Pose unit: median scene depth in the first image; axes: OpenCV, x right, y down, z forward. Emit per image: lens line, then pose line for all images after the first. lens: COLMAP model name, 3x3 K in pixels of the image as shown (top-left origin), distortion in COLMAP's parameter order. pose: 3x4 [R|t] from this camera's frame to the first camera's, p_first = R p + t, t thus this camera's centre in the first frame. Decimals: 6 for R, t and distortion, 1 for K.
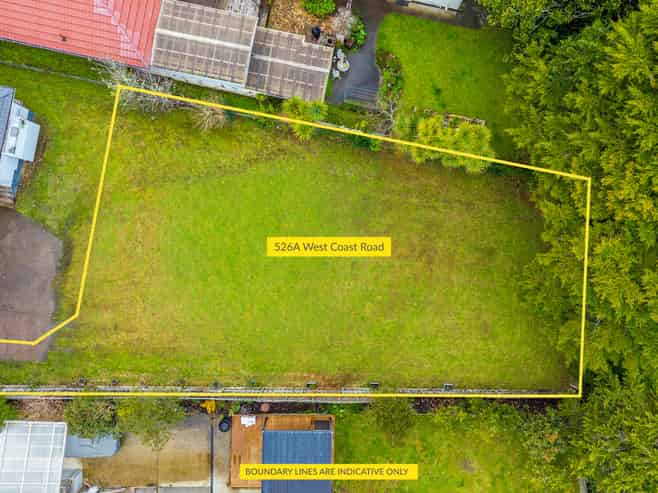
lens RADIAL K [[472.7, 0, 329.0], [0, 472.7, 246.5], [0, 0, 1]] dist [0.009236, 0.007546]
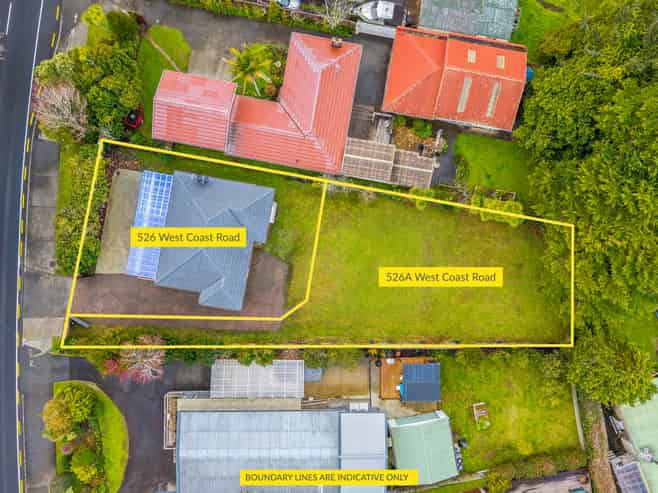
lens RADIAL K [[454.0, 0, 329.0], [0, 454.0, 246.5], [0, 0, 1]] dist [-0.004159, -0.006016]
pose [[0.999654, -0.022857, -0.012996, -0.384035], [0.022770, 0.999718, -0.006789, -0.069620], [0.013147, 0.006491, 0.999893, -0.777043]]
